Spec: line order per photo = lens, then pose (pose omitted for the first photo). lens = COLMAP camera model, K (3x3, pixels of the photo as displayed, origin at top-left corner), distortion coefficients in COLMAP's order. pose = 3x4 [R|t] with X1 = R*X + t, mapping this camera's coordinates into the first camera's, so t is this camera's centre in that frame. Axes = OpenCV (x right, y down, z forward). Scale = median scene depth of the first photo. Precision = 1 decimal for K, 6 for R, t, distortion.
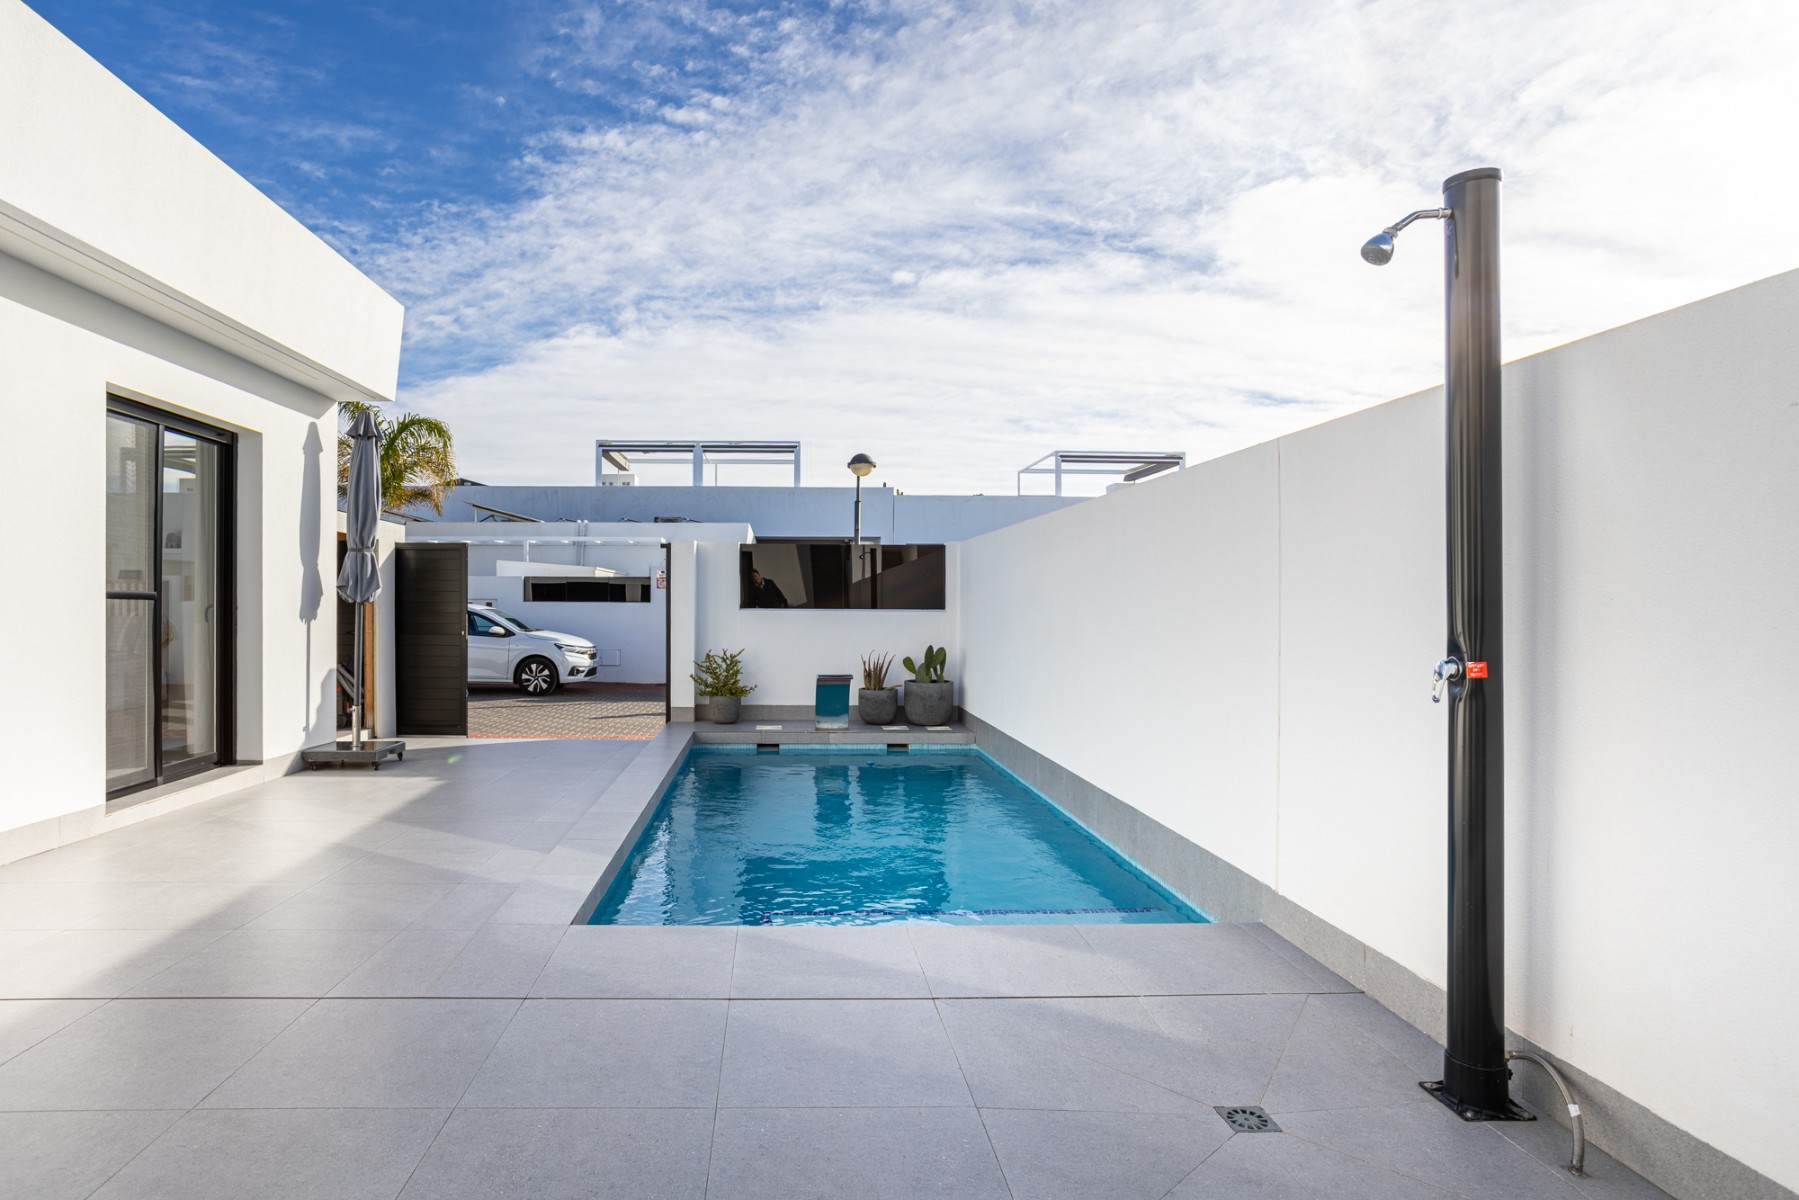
lens RADIAL K [[937.7, 0, 797.5], [0, 937.7, 593.8], [0, 0, 1]] dist [-0.065672, 0.035428]
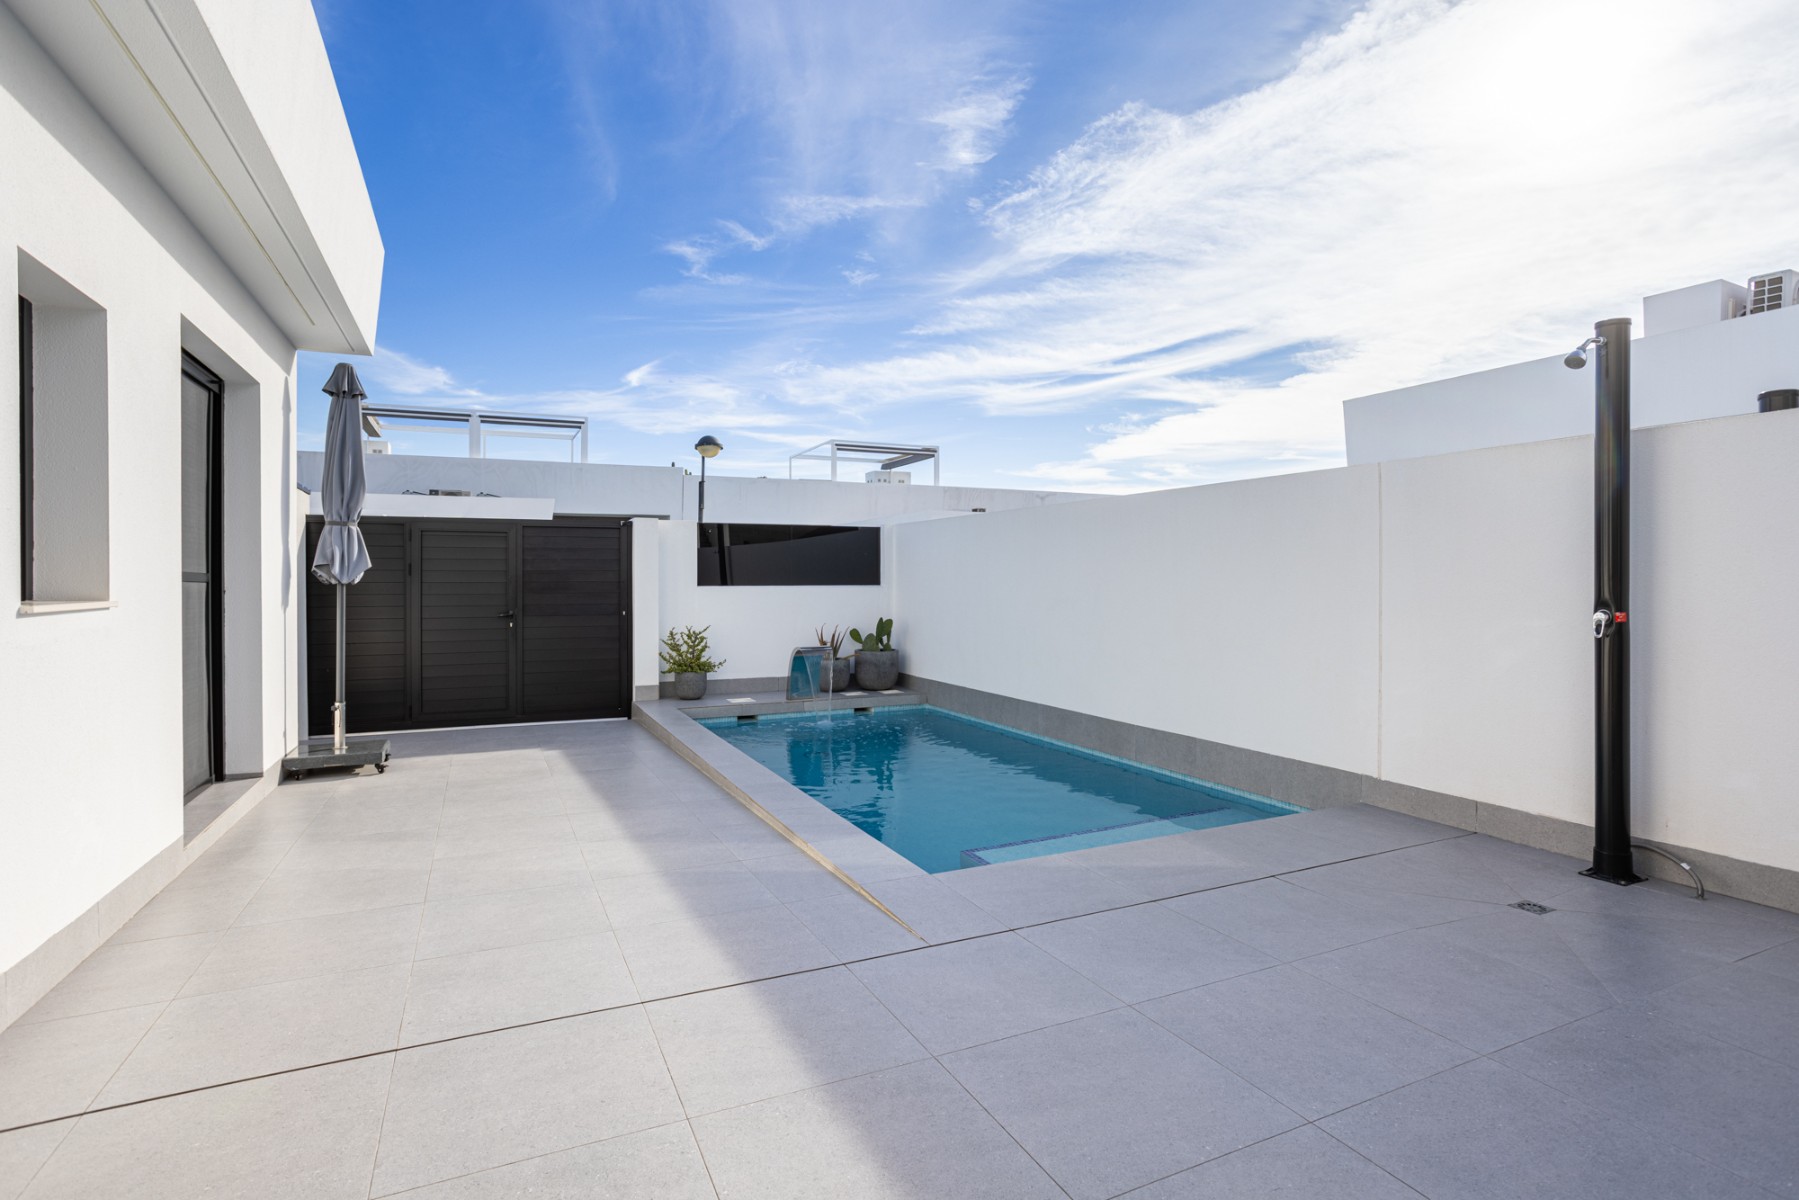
lens RADIAL K [[896.1, 0, 906.2], [0, 896.1, 582.3], [0, 0, 1]] dist [-0.055574, 0.029912]
pose [[0.912632, -0.009174, 0.408680, -0.260518], [0.003827, 0.999896, 0.013900, -0.001288], [-0.408765, -0.011122, 0.912572, 0.019212]]
